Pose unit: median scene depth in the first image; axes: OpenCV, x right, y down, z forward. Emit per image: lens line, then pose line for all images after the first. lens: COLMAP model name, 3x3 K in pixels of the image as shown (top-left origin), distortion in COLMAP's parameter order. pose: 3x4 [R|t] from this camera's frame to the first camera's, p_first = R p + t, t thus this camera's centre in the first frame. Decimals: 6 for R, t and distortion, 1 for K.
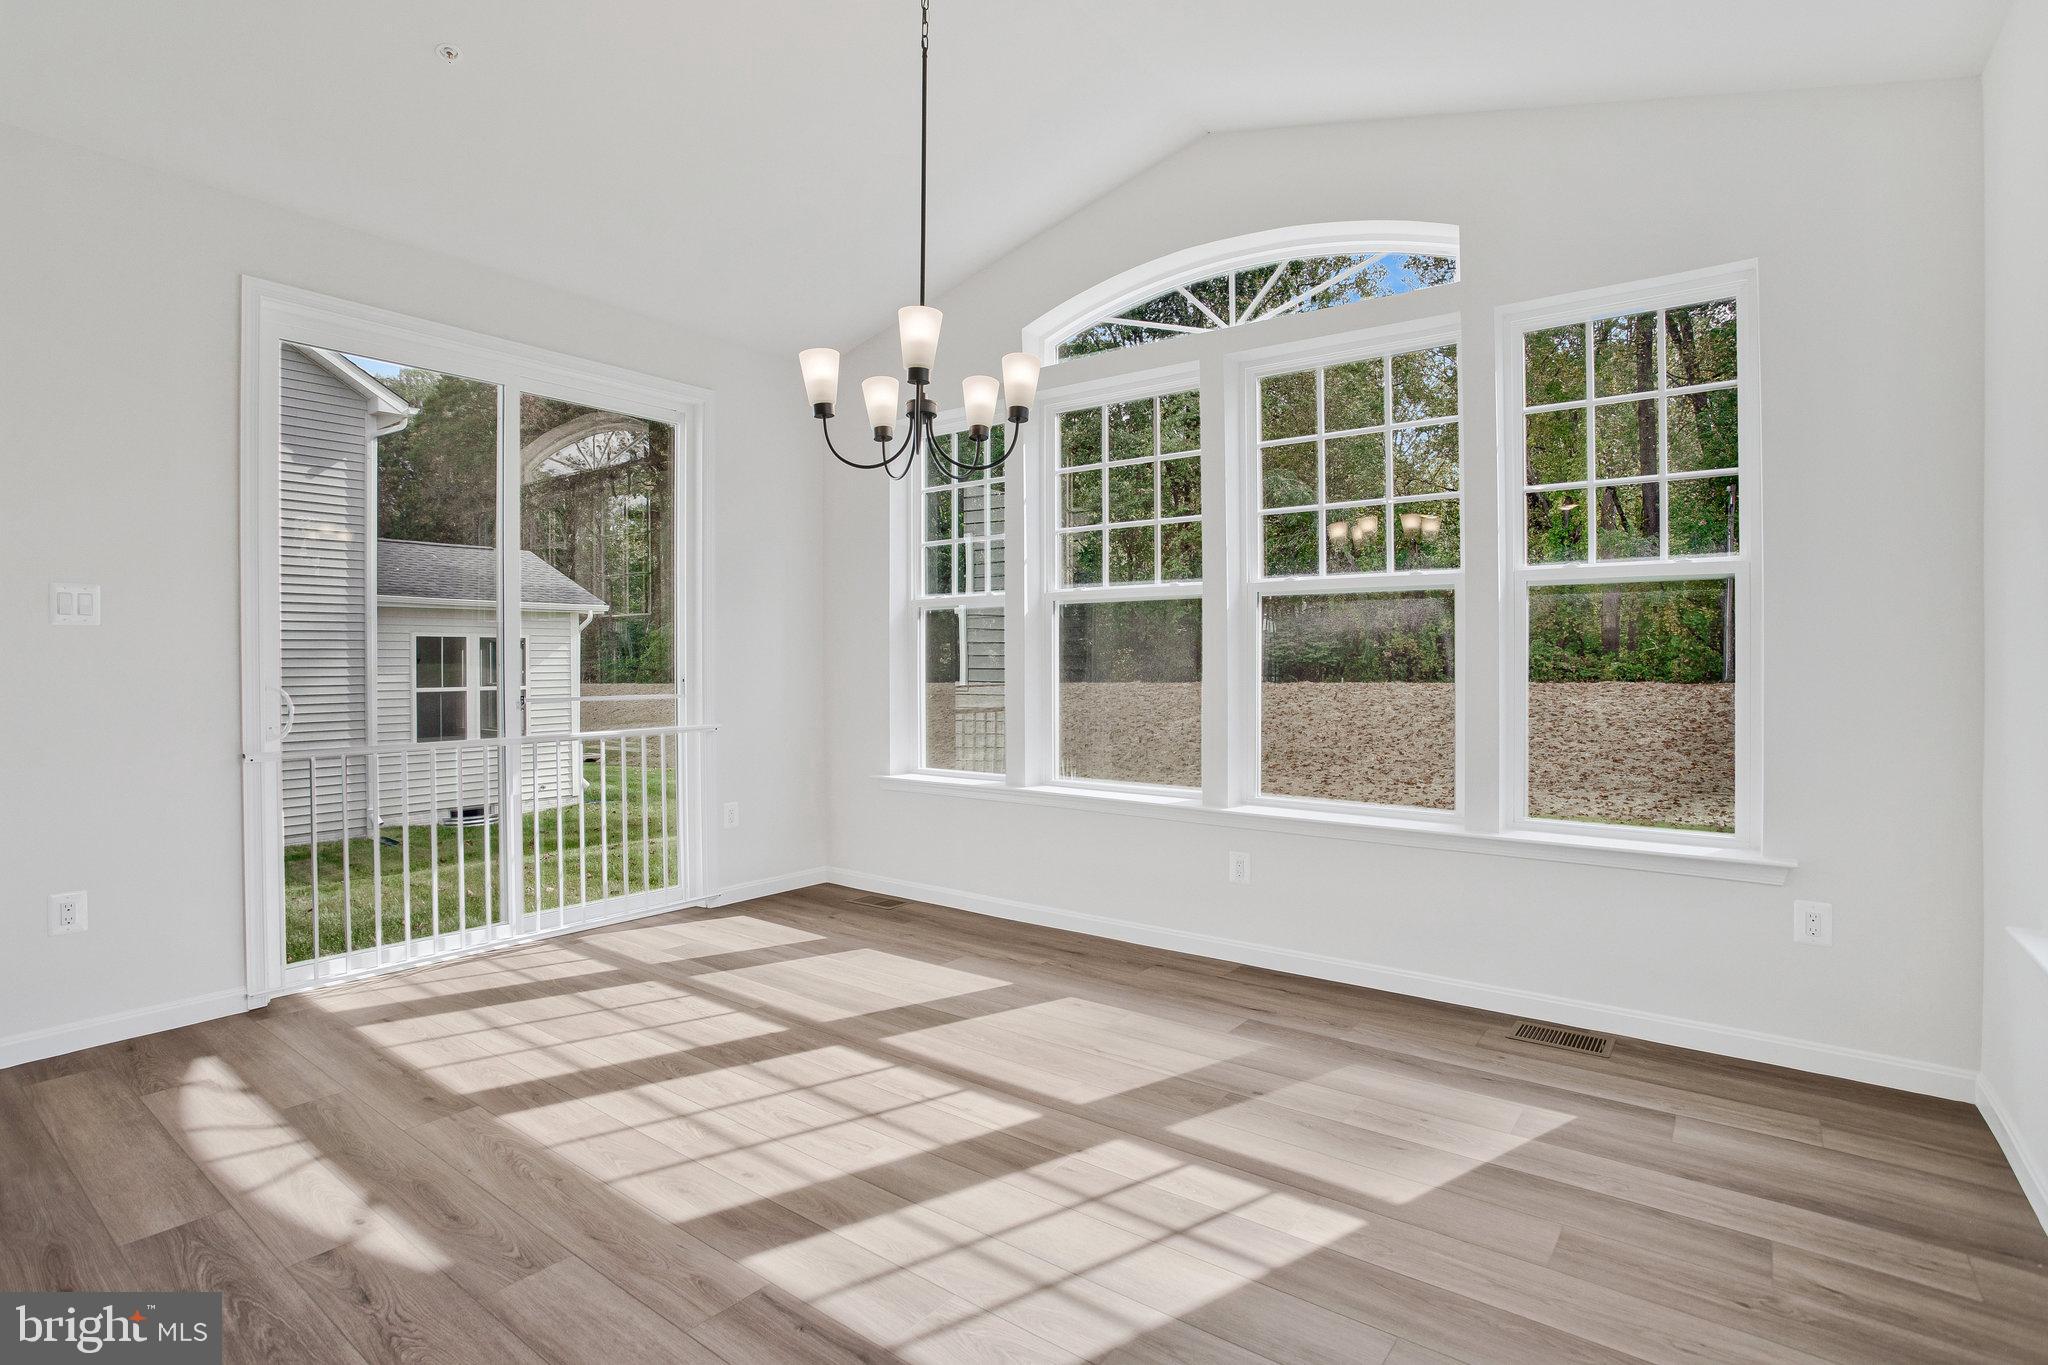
lens RADIAL K [[1017.5, 0, 1022.1], [0, 1017.5, 673.4], [0, 0, 1]] dist [-0.072998, 0.027343]
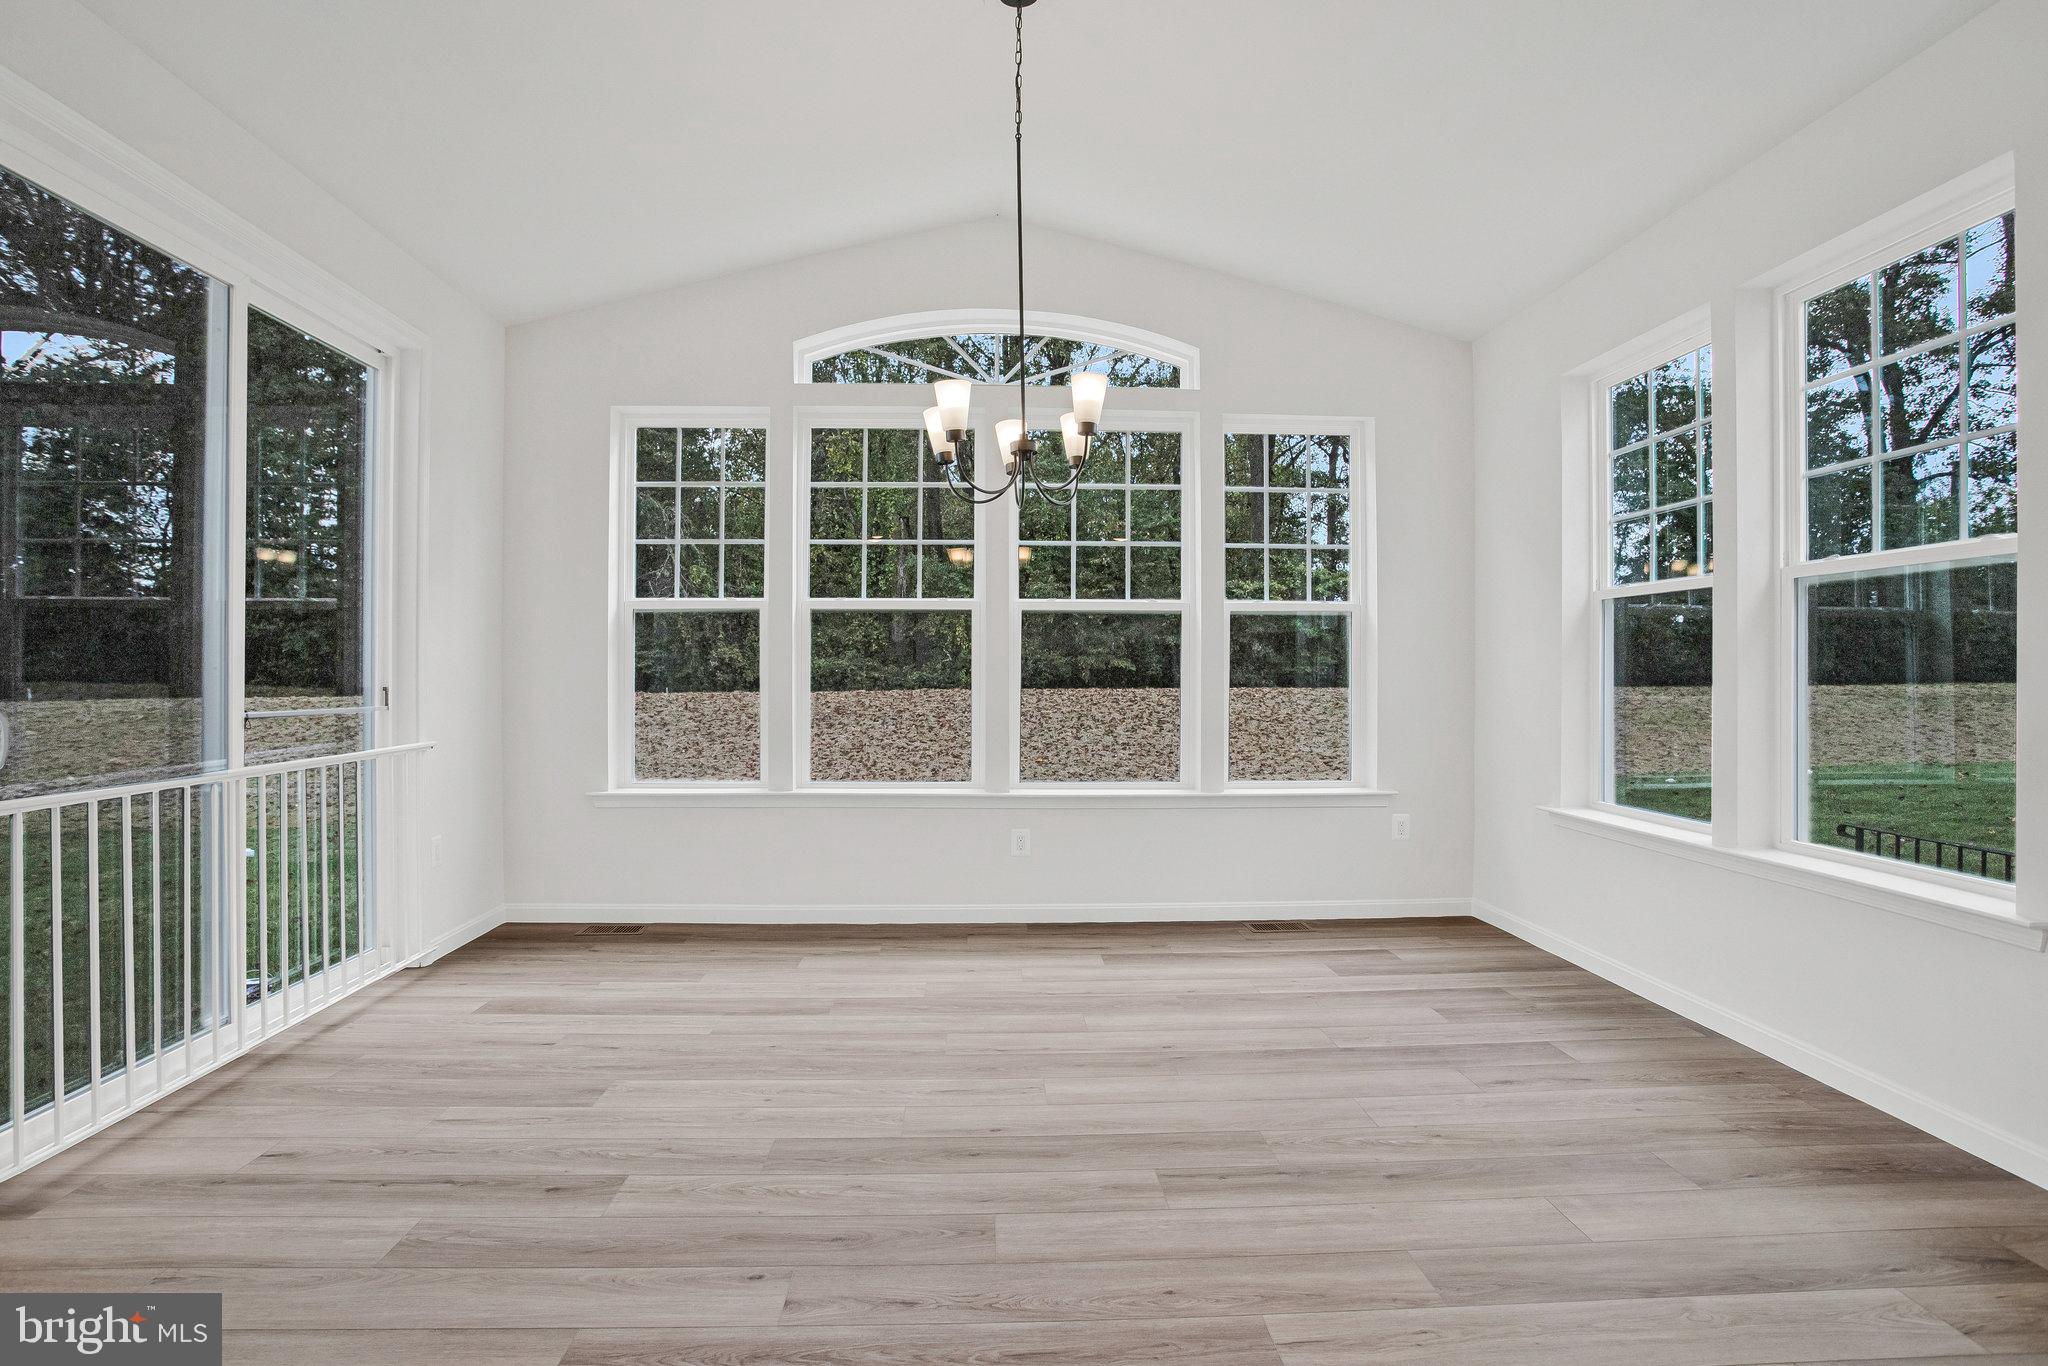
lens RADIAL K [[1038.9, 0, 1029.8], [0, 1038.9, 685.6], [0, 0, 1]] dist [-0.066323, 0.018430]
pose [[0.765866, -0.007194, 0.642959, -0.517056], [0.005908, 0.999974, 0.004152, 0.002108], [-0.642973, 0.000619, 0.765889, 0.051817]]
